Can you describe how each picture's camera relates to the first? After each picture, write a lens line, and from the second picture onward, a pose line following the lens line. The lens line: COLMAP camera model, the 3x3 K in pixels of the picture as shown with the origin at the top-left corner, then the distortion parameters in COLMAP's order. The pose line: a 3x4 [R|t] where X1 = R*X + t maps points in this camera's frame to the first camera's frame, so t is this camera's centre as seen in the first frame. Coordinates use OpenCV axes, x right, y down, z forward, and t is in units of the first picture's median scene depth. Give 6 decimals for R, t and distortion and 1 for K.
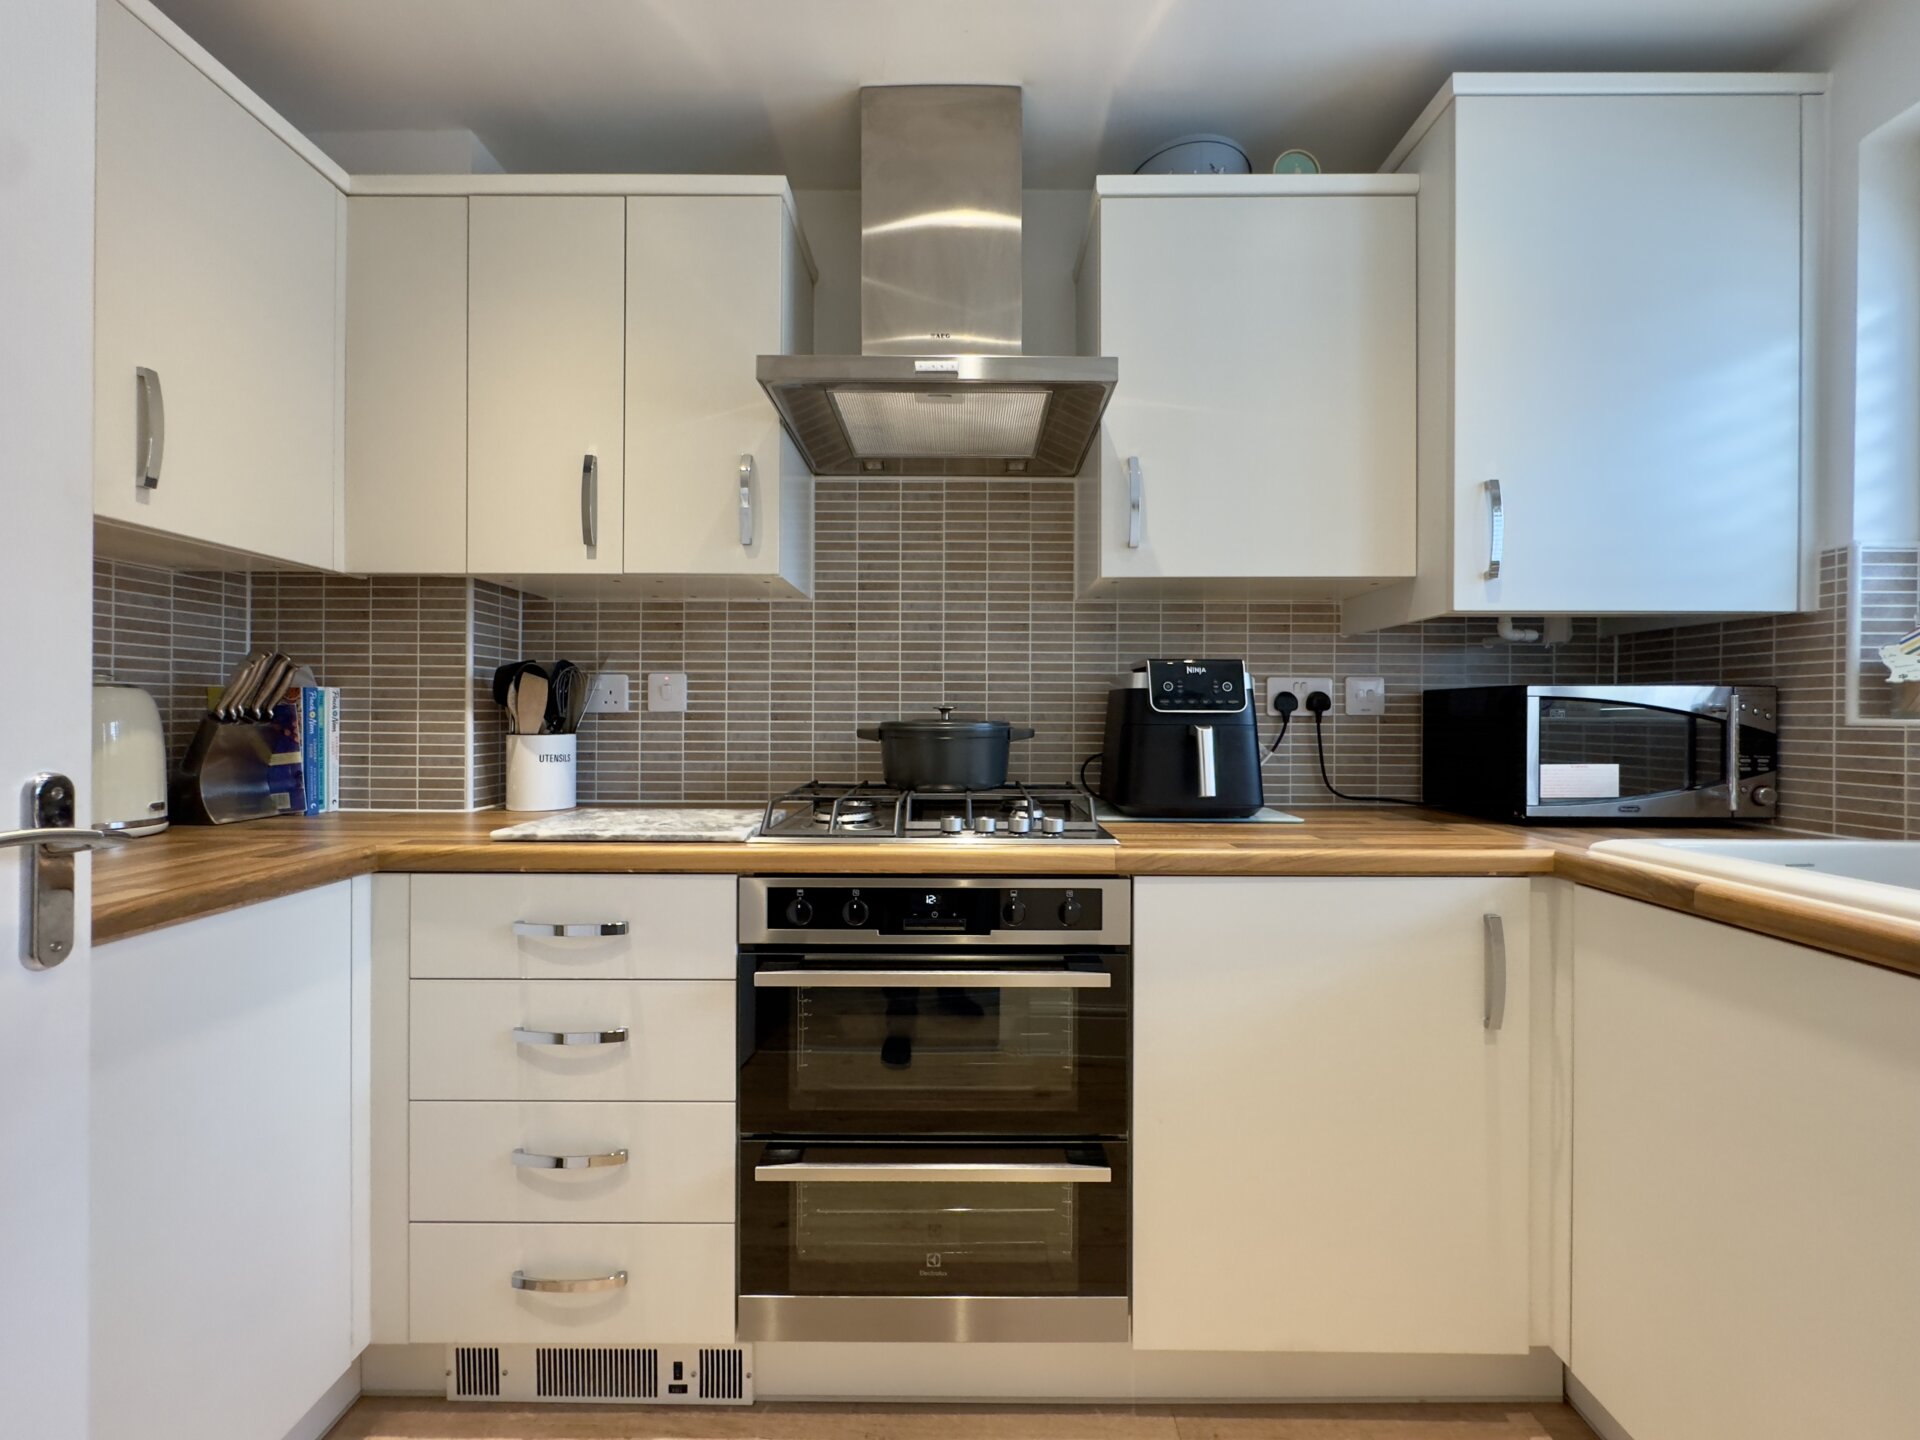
lens RADIAL K [[767.0, 0, 957.2], [0, 767.0, 718.7], [0, 0, 1]] dist [-0.004009, 0.000640]
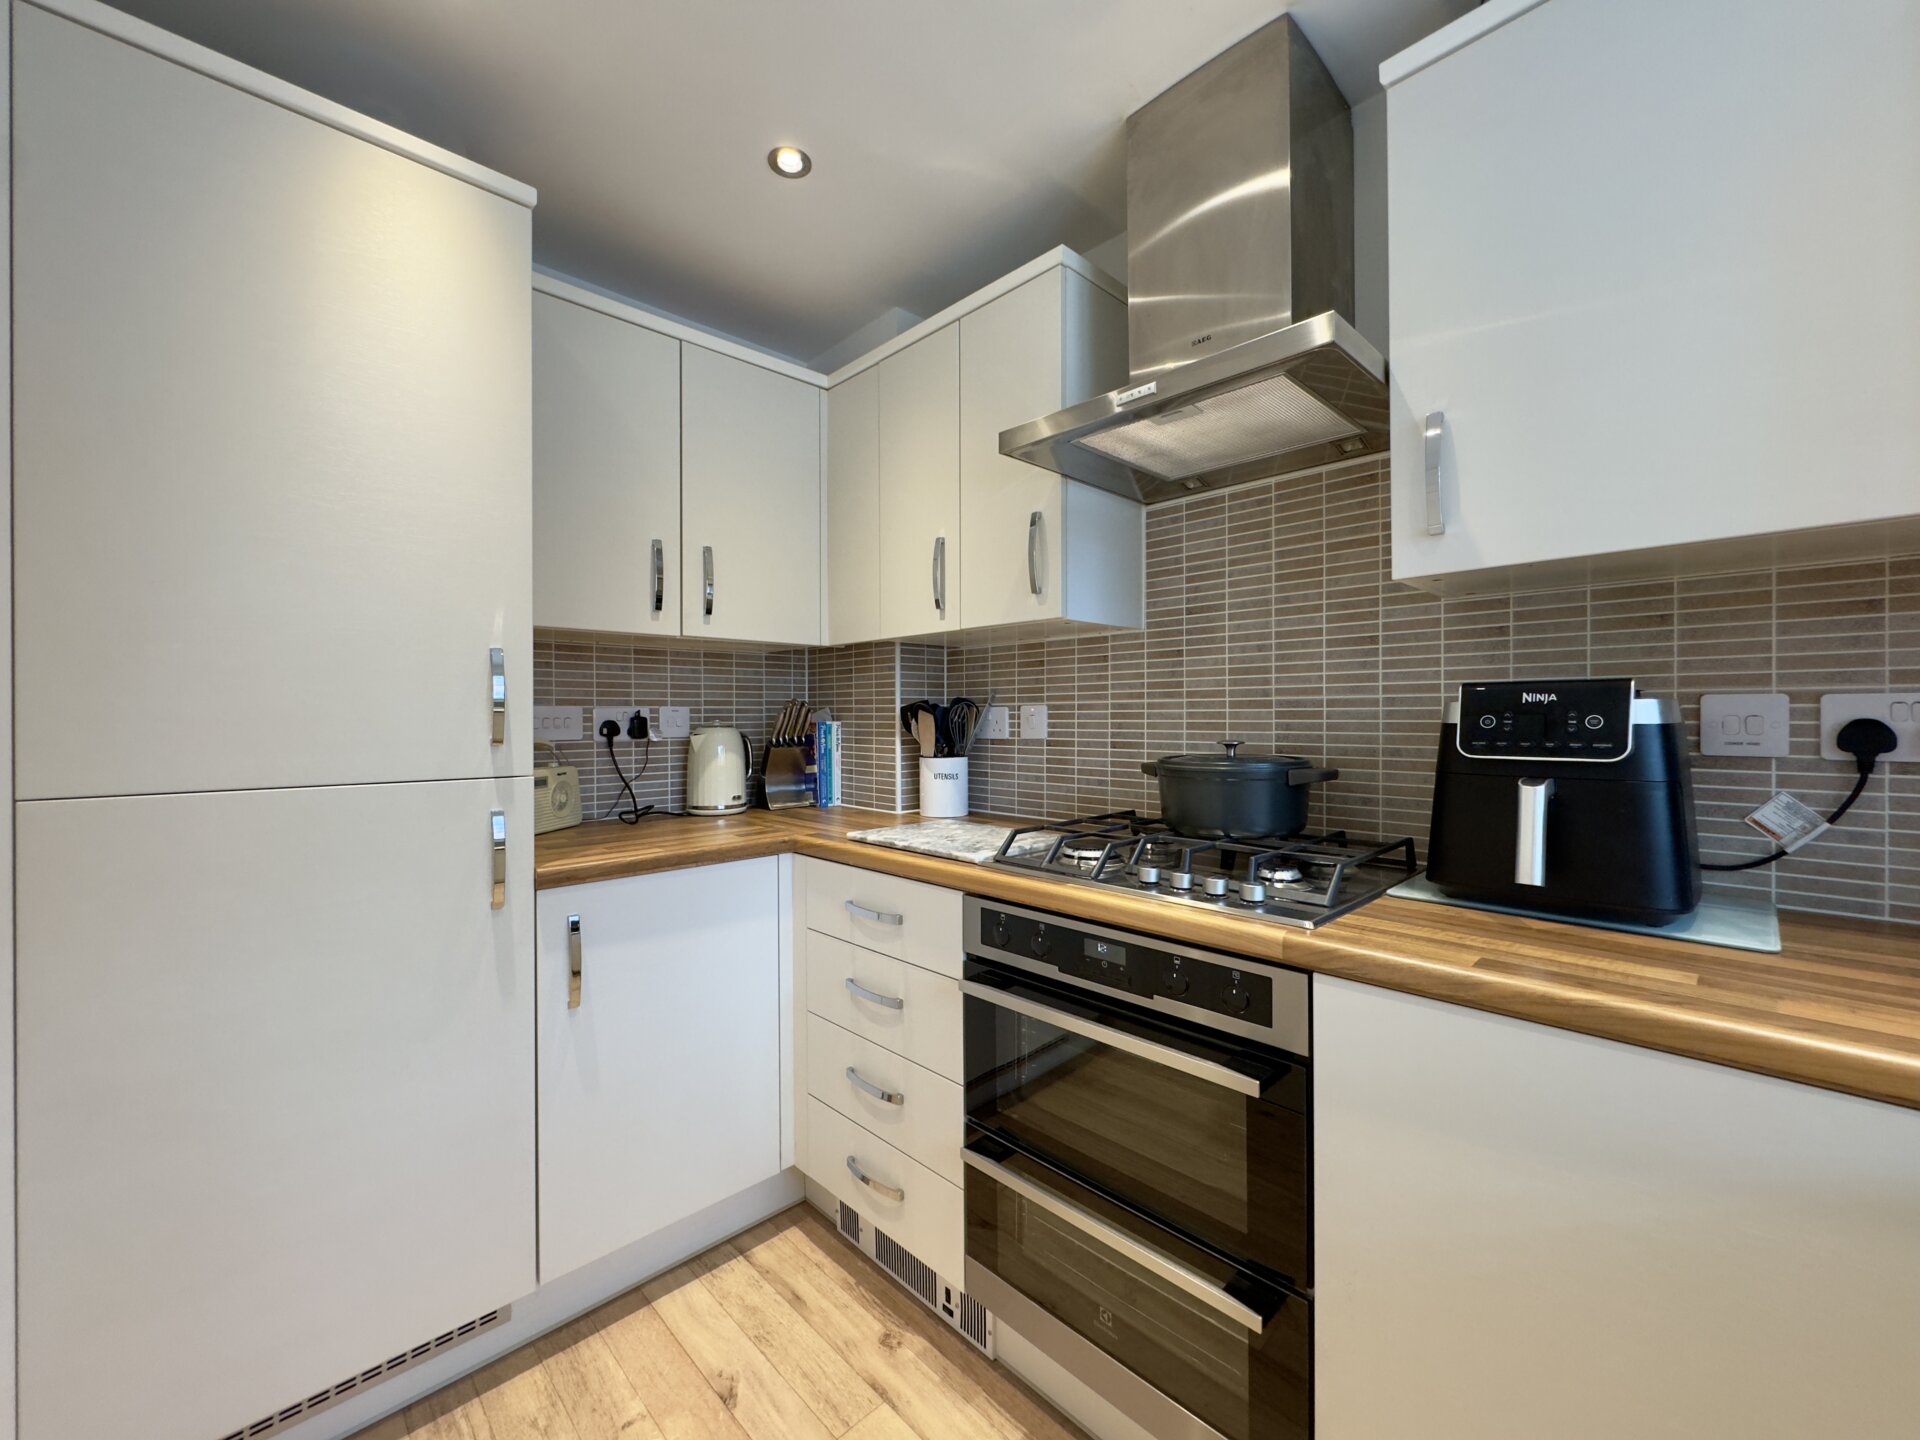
lens RADIAL K [[767.0, 0, 957.7], [0, 767.0, 718.6], [0, 0, 1]] dist [-0.004009, 0.000640]
pose [[0.696592, -0.005253, -0.717449, 0.409083], [0.006793, 0.999977, -0.000726, -0.044111], [0.717436, -0.004368, 0.696611, 0.138604]]
